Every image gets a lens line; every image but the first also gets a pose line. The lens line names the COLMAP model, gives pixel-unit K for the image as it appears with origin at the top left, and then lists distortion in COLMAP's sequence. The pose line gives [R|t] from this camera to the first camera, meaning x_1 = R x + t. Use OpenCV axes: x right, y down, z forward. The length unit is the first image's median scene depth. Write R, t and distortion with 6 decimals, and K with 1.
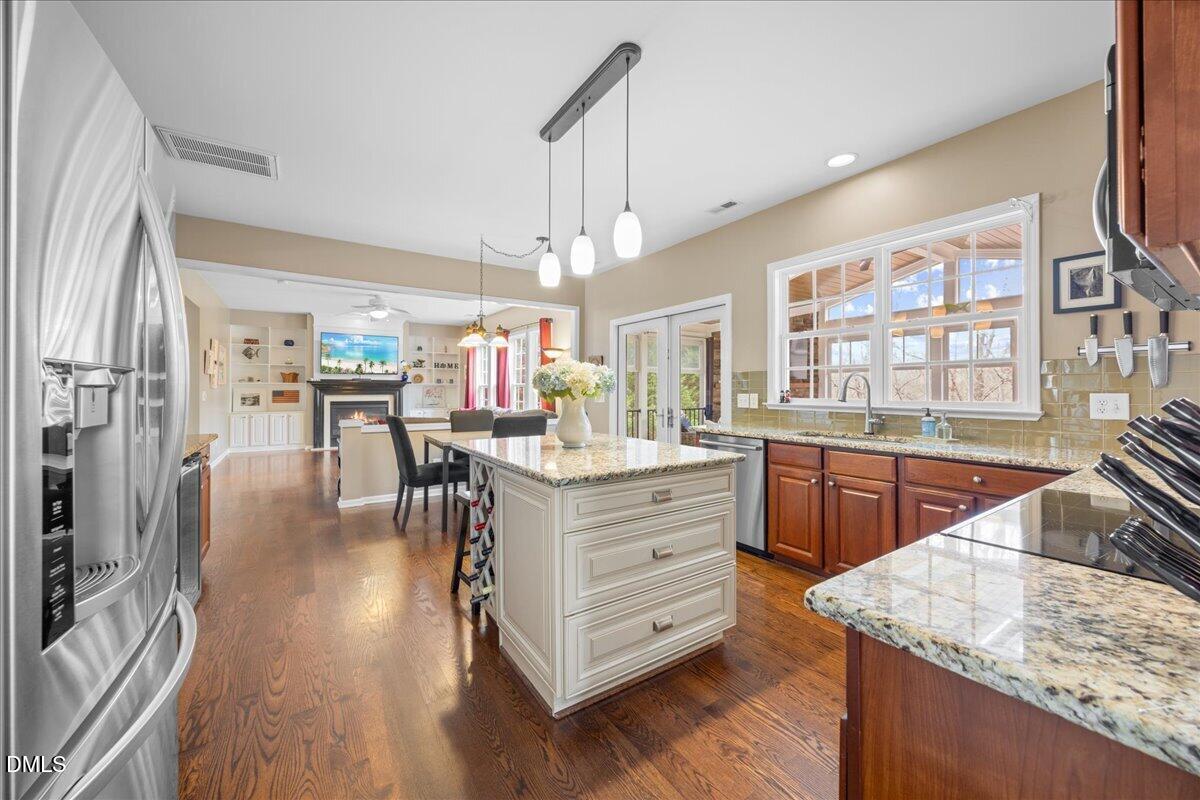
lens RADIAL K [[453.2, 0, 608.3], [0, 453.2, 390.5], [0, 0, 1]] dist [-0.010794, 0.000120]
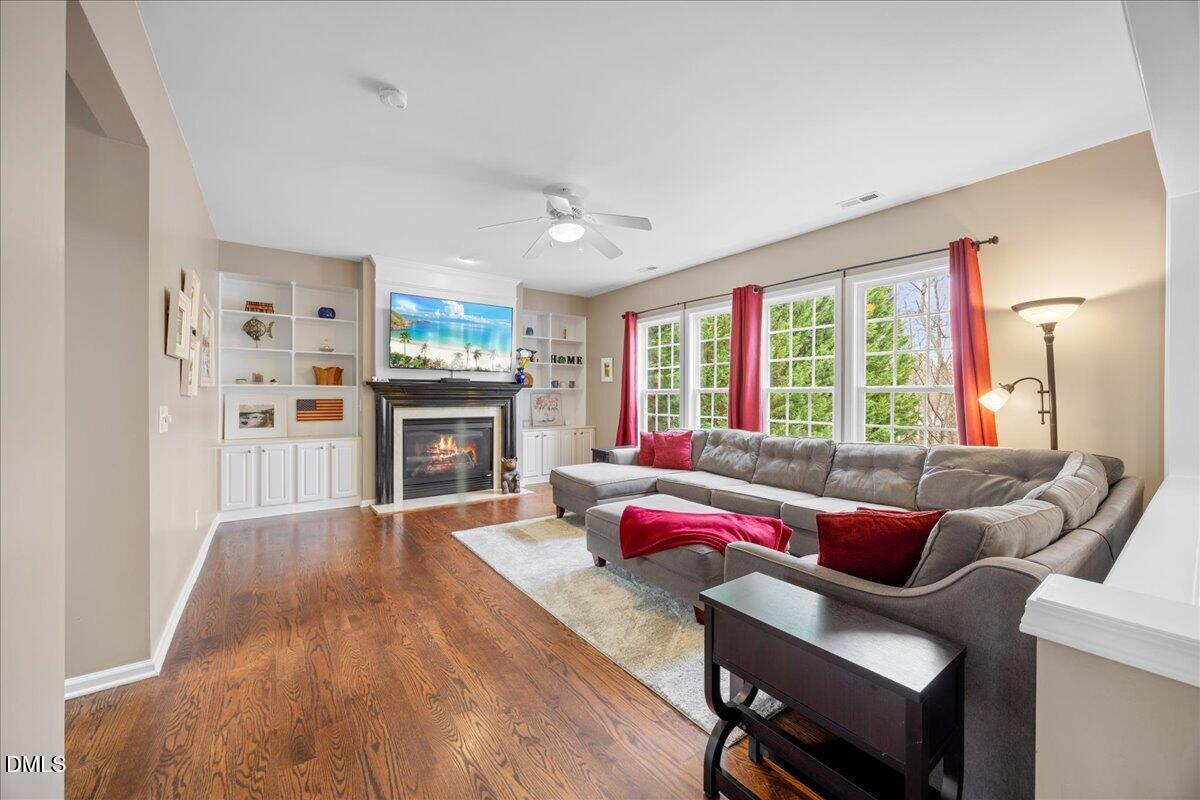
lens RADIAL K [[453.2, 0, 610.5], [0, 453.2, 399.3], [0, 0, 1]] dist [-0.010794, 0.000120]
pose [[0.999052, -0.000248, 0.043532, -0.381250], [0.000086, 0.999993, 0.003728, -0.001823], [-0.043533, -0.003720, 0.999045, 0.427130]]
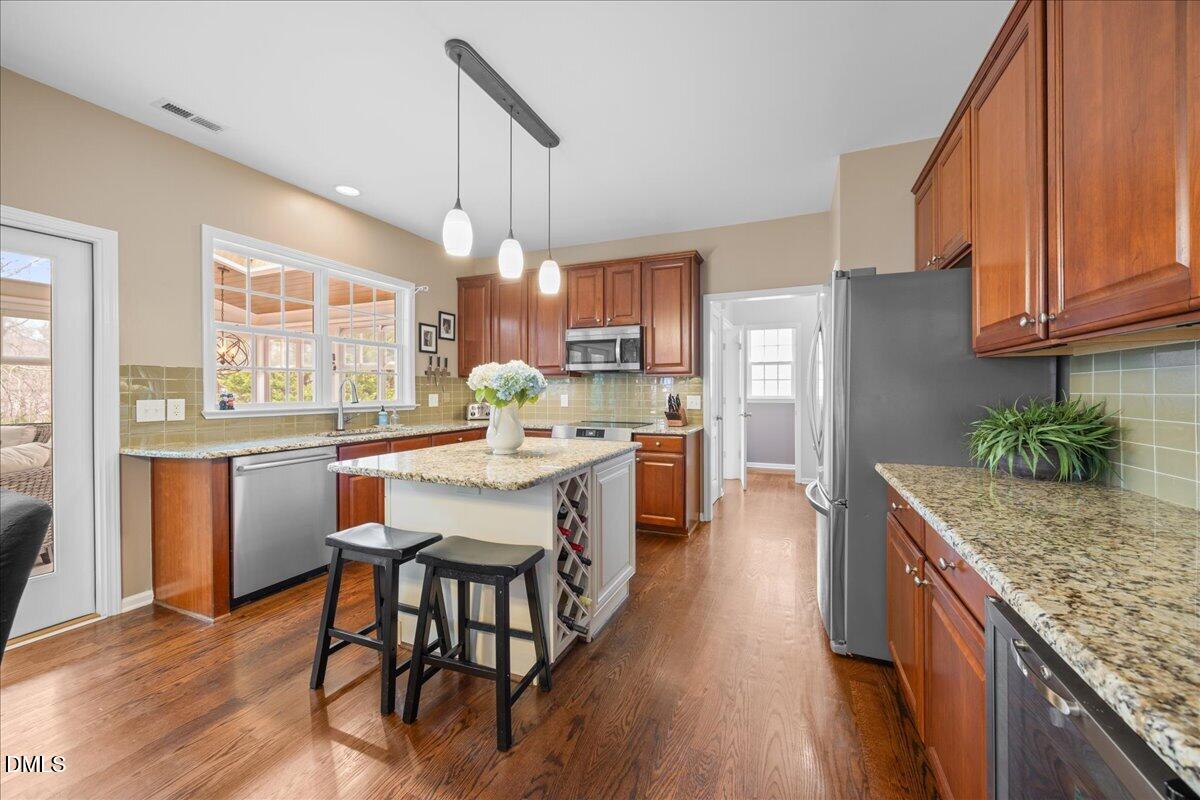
lens RADIAL K [[453.2, 0, 606.5], [0, 453.2, 394.8], [0, 0, 1]] dist [-0.010794, 0.000120]
pose [[-0.543153, -0.006066, 0.839612, -1.122791], [0.001614, 0.999965, 0.008268, -0.007676], [-0.839632, 0.005846, -0.543124, 1.516451]]
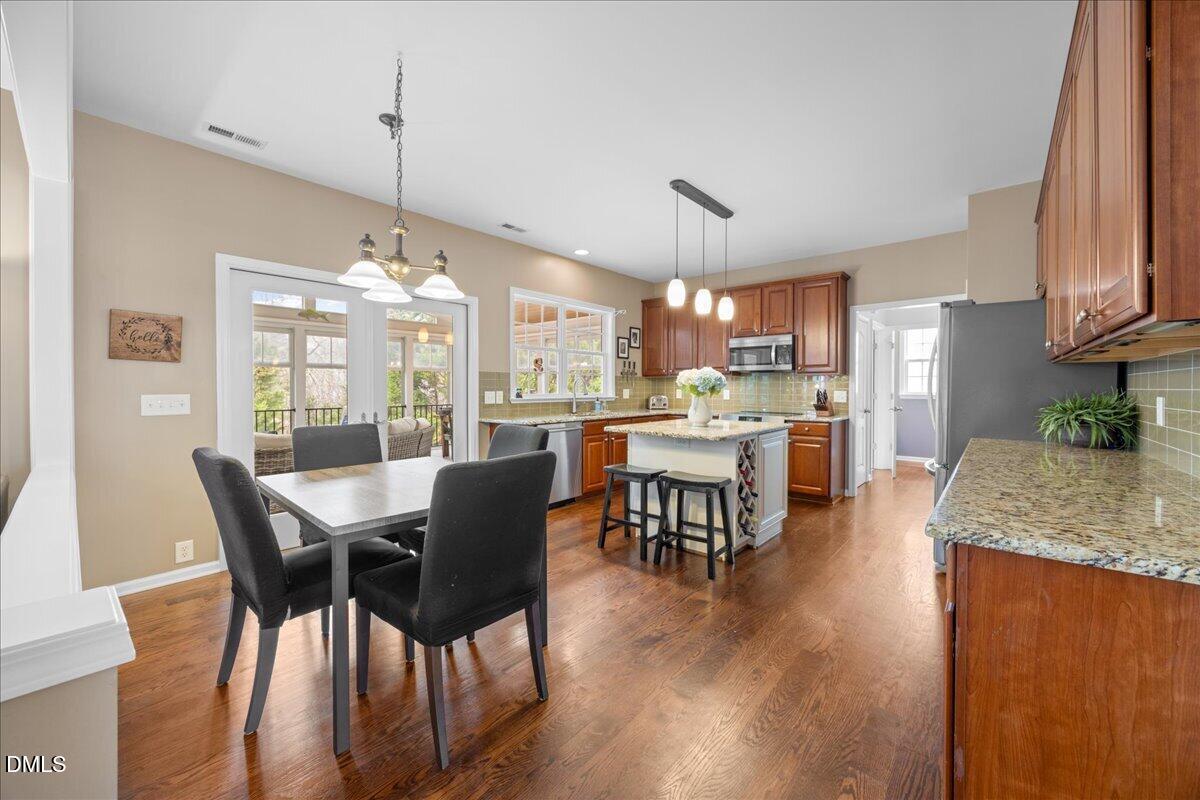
lens RADIAL K [[453.2, 0, 603.1], [0, 453.2, 396.7], [0, 0, 1]] dist [-0.010794, 0.000120]
pose [[-0.251764, -0.019819, 0.967586, -1.641118], [-0.000593, 0.999793, 0.020324, -0.004843], [-0.967789, 0.004543, -0.251723, 1.914421]]
